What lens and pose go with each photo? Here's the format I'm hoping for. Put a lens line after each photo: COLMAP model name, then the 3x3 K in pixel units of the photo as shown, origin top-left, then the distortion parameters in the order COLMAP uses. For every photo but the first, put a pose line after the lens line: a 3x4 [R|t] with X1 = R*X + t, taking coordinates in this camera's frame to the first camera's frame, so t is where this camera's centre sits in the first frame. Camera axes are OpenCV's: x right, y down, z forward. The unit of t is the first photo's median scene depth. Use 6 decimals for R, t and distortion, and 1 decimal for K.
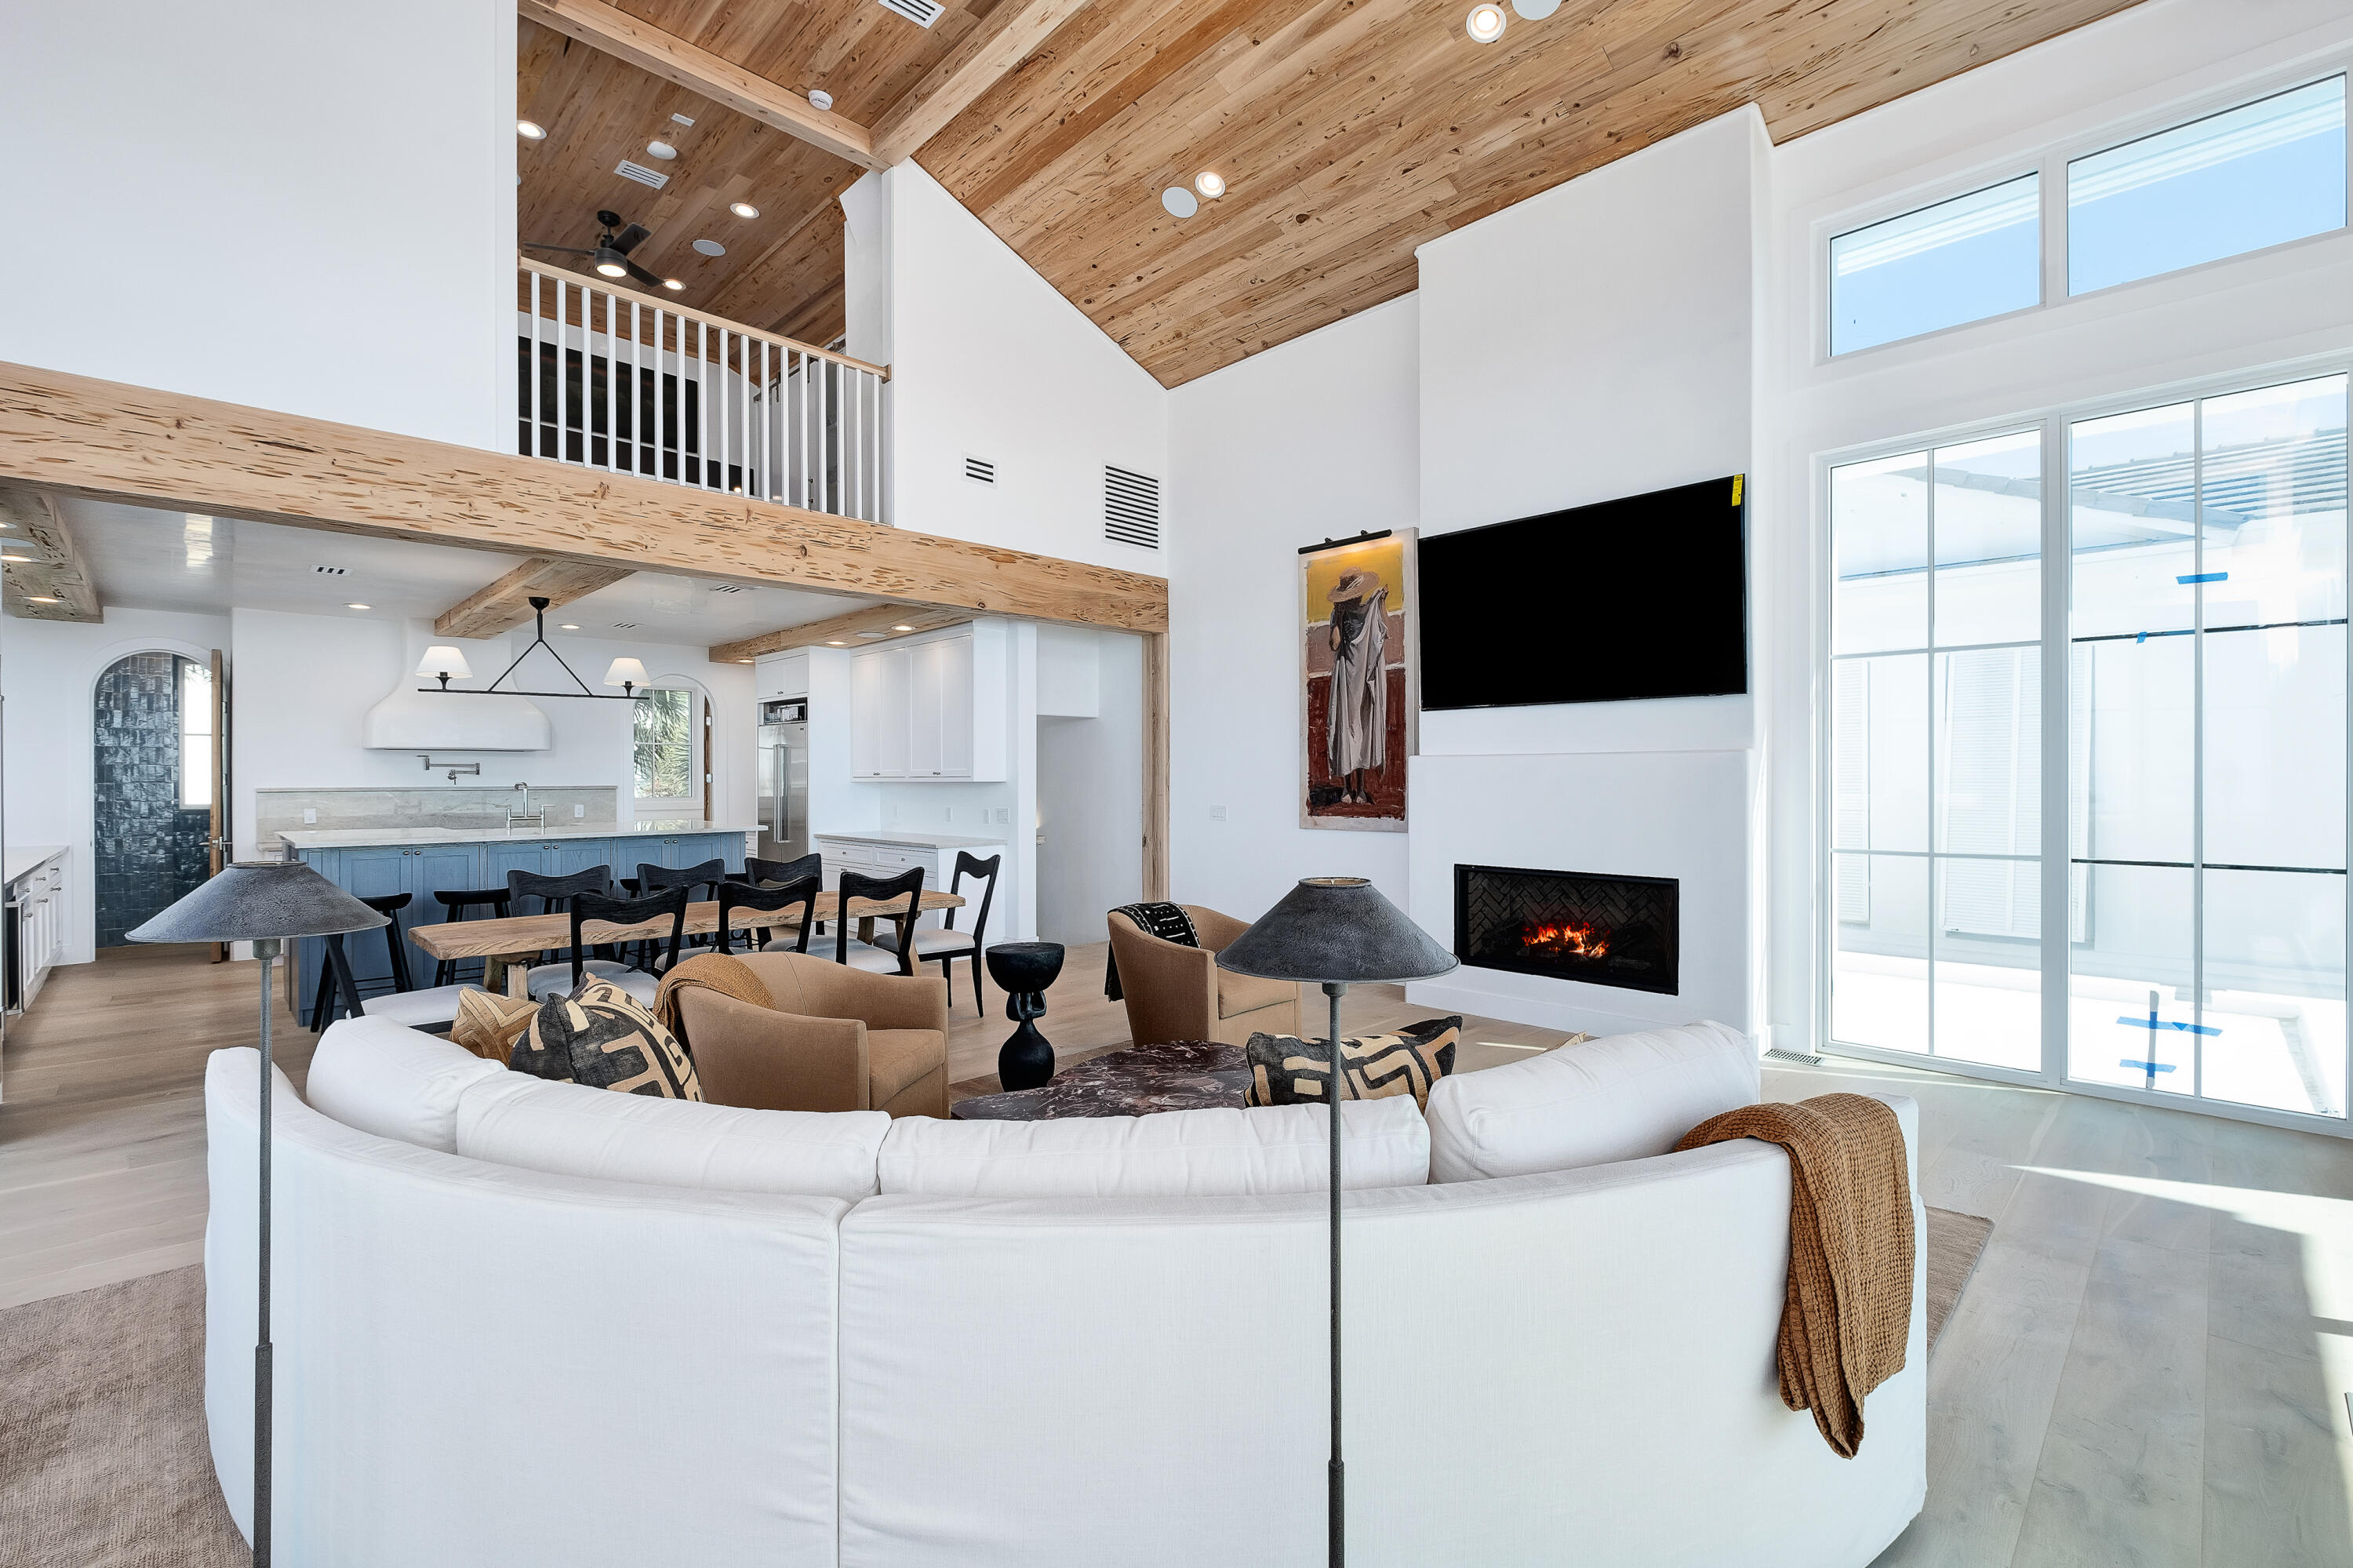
lens RADIAL K [[1034.3, 0, 1185.5], [0, 1034.3, 780.1], [0, 0, 1]] dist [0.002648, -0.000658]
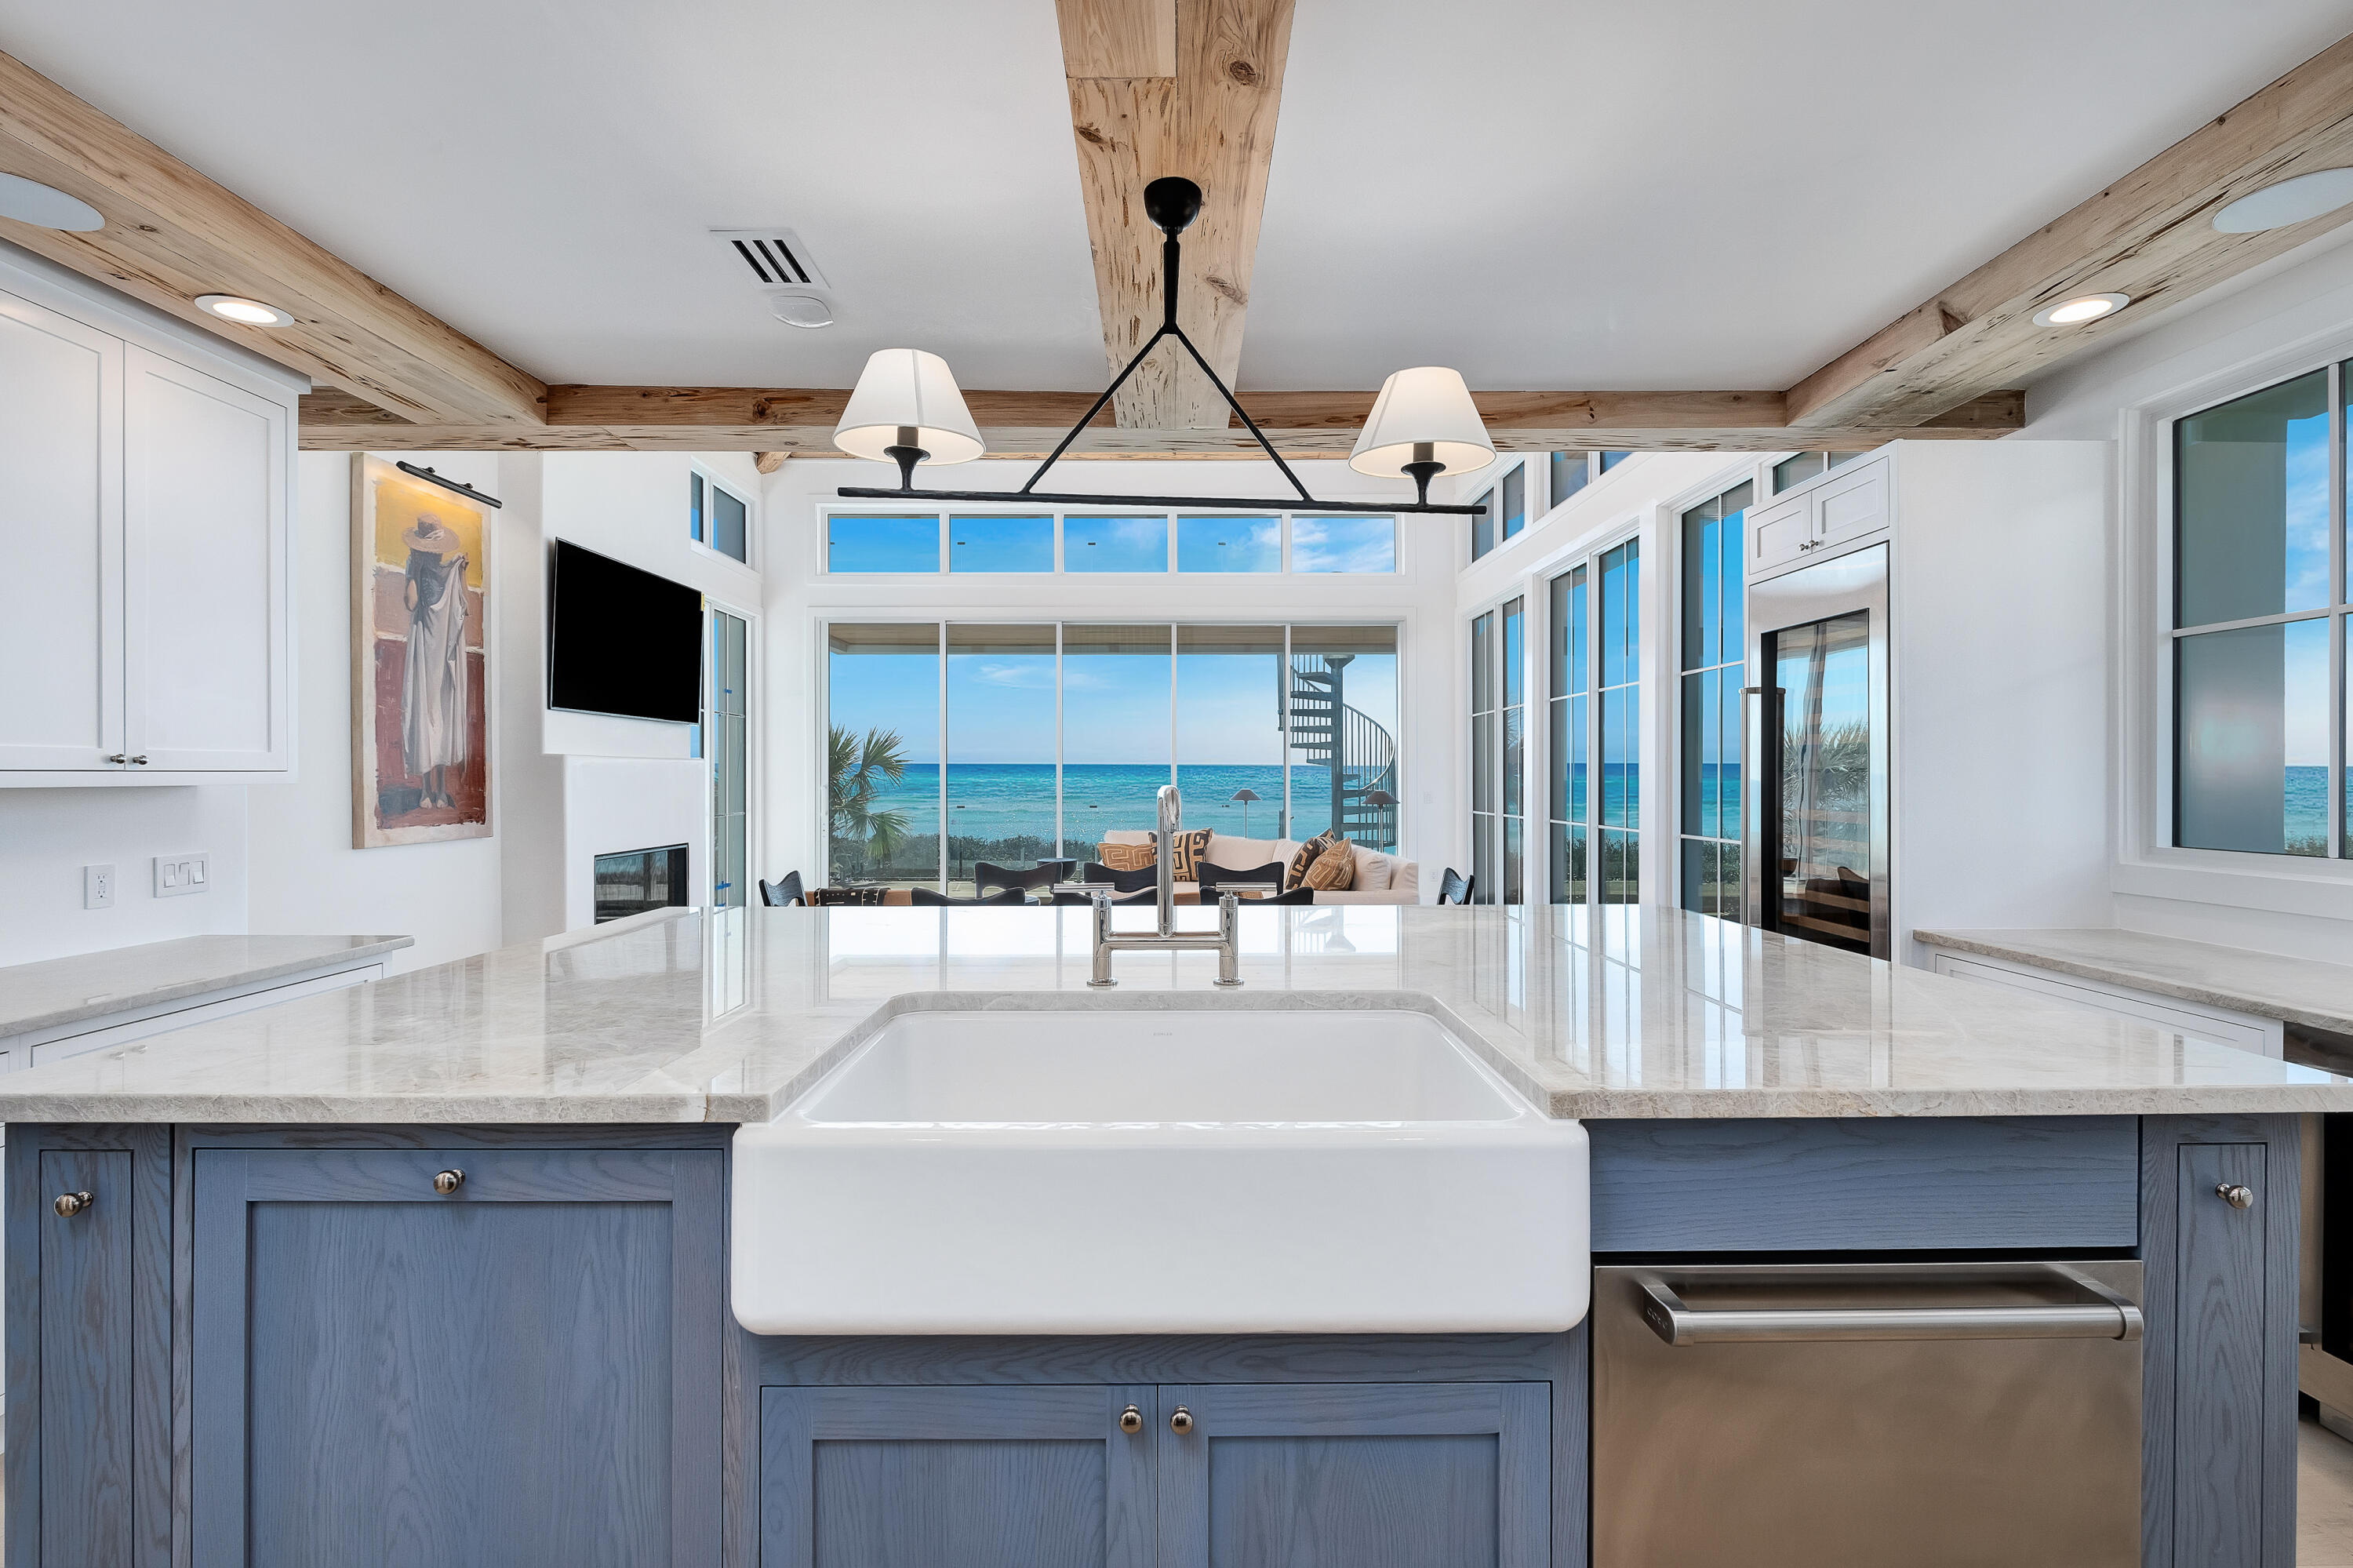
lens RADIAL K [[1018.3, 0, 1189.8], [0, 1018.3, 775.6], [0, 0, 1]] dist [0.001980, -0.003624]
pose [[-0.728782, 0.004064, 0.684734, -0.818846], [0.005195, 0.999986, -0.000405, 0.000539], [-0.684726, 0.003262, -0.728793, 1.192787]]
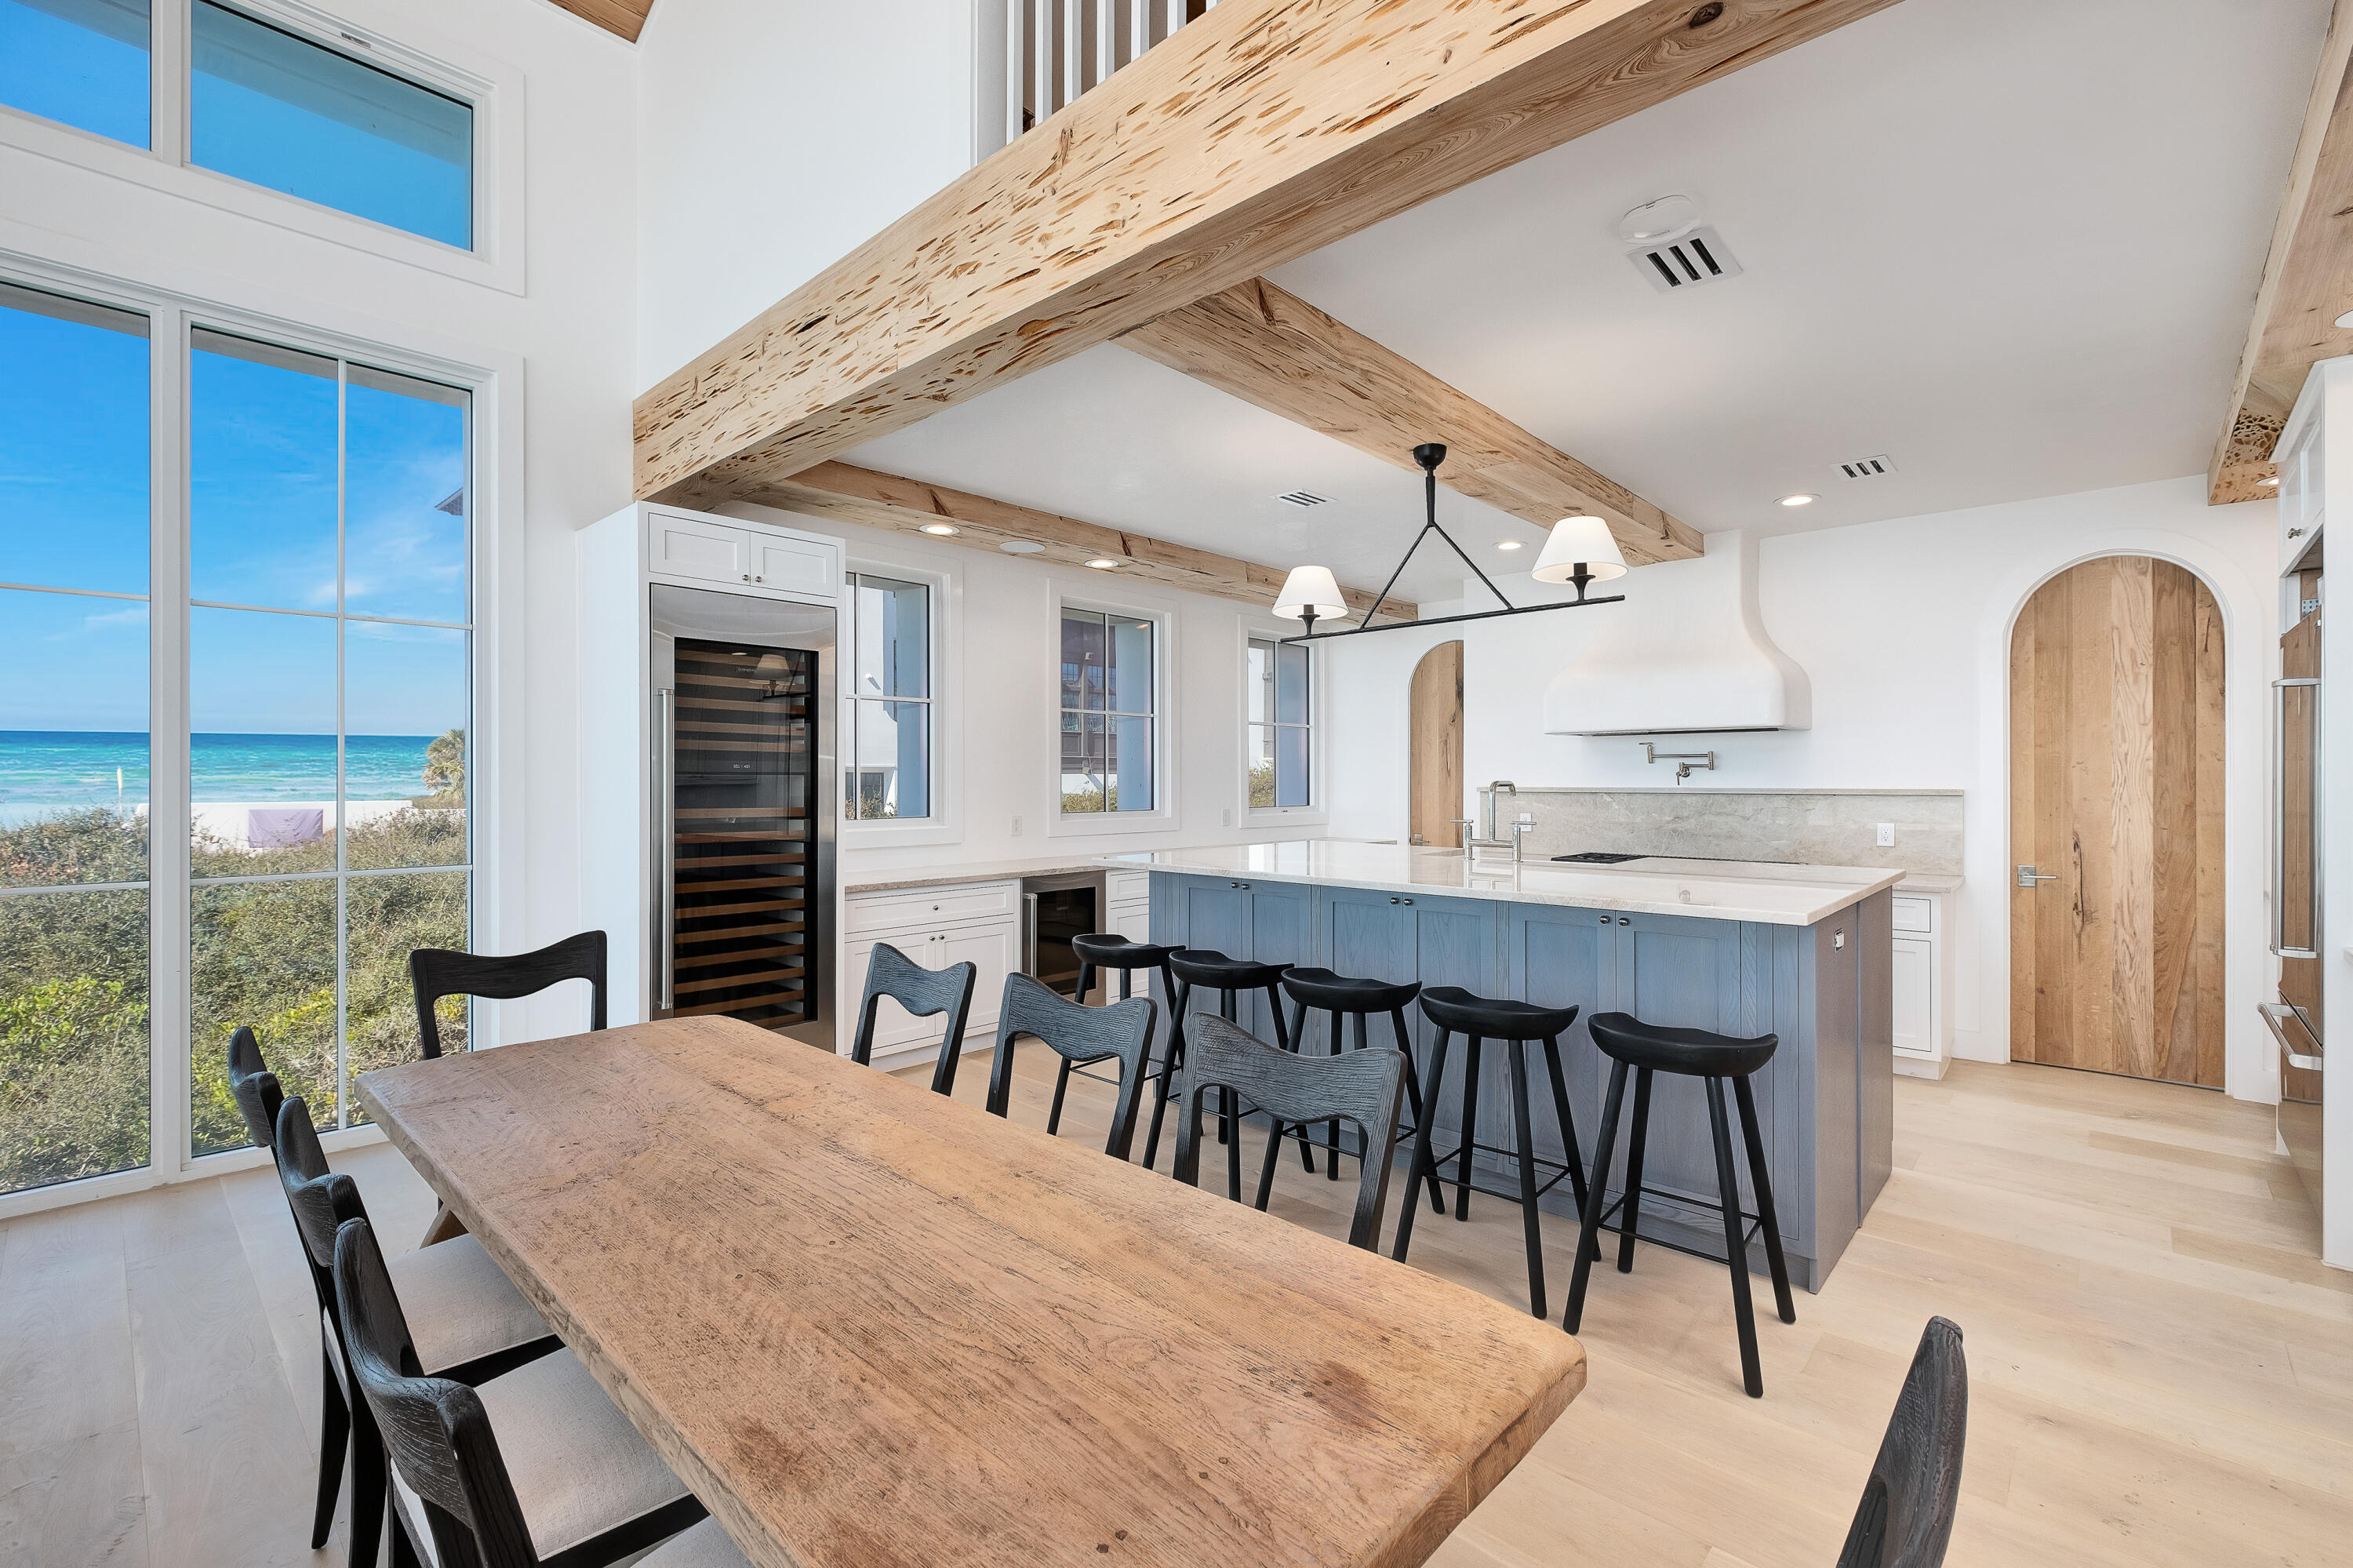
lens RADIAL K [[1011.6, 0, 1177.0], [0, 1011.6, 778.9], [0, 0, 1]] dist [0.005180, -0.005959]
pose [[0.046386, 0.002977, -0.998919, -0.087519], [-0.003630, 0.999989, 0.002811, 0.000156], [0.998917, 0.003496, 0.046397, 0.820358]]
